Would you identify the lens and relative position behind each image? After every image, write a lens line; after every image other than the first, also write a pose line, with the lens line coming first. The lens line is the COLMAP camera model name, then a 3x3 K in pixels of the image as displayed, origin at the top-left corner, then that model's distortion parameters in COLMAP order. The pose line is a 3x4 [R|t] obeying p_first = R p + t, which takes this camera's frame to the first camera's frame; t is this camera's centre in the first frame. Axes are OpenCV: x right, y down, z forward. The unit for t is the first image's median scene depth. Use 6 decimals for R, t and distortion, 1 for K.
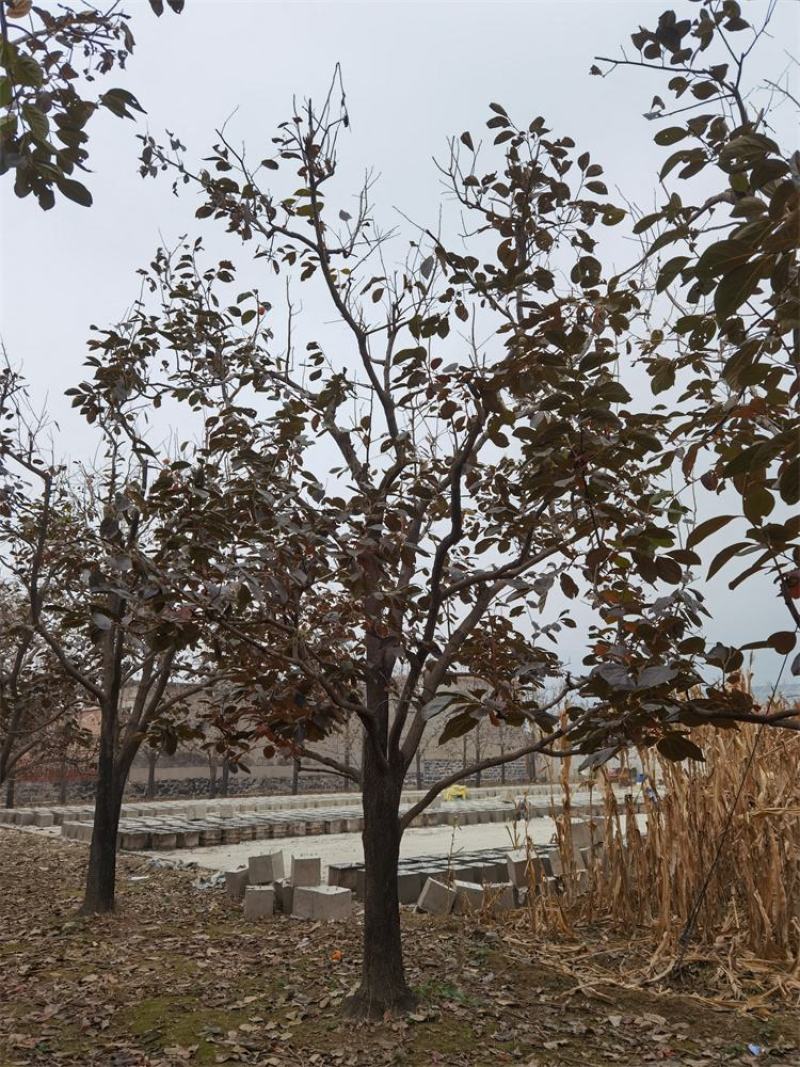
lens RADIAL K [[790.0, 0, 400.2], [0, 790.0, 533.6], [0, 0, 1]] dist [-0.000925, -0.000978]
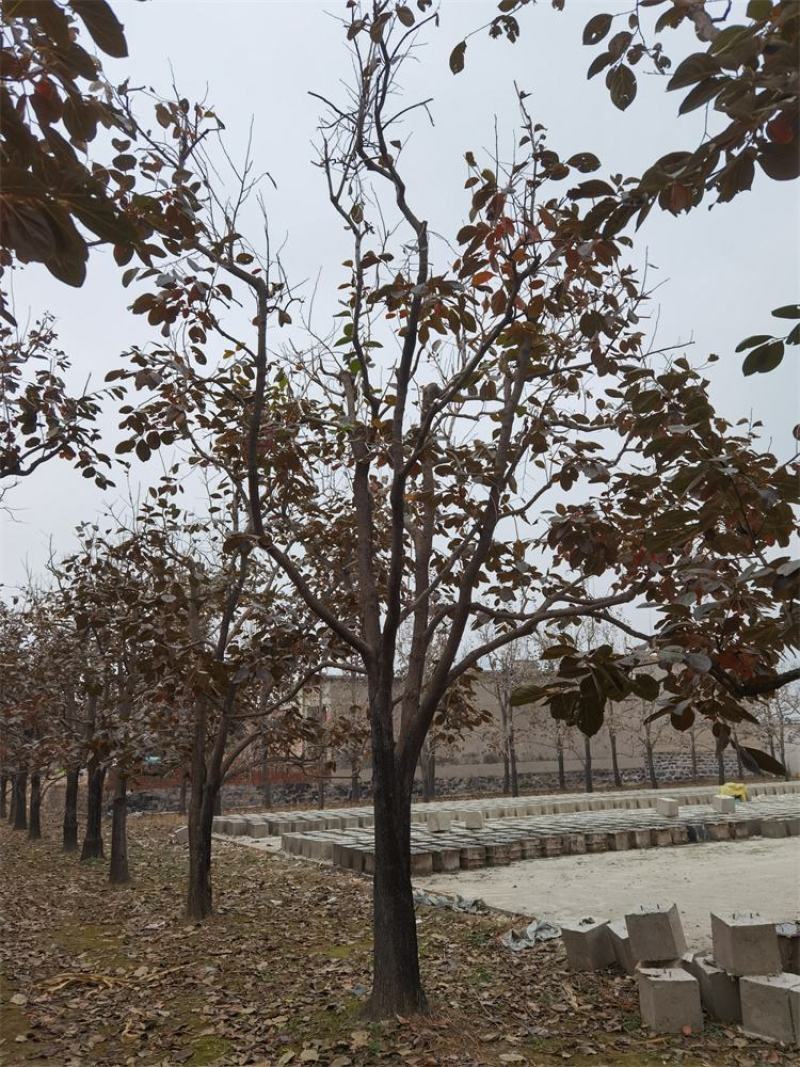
lens RADIAL K [[827.1, 0, 399.8], [0, 827.1, 533.4], [0, 0, 1]] dist [-0.007239, -0.010284]
pose [[0.975259, -0.073407, -0.208521, -0.148545], [0.076325, 0.997065, 0.005971, 0.078710], [0.207471, -0.021739, 0.978000, 0.265487]]
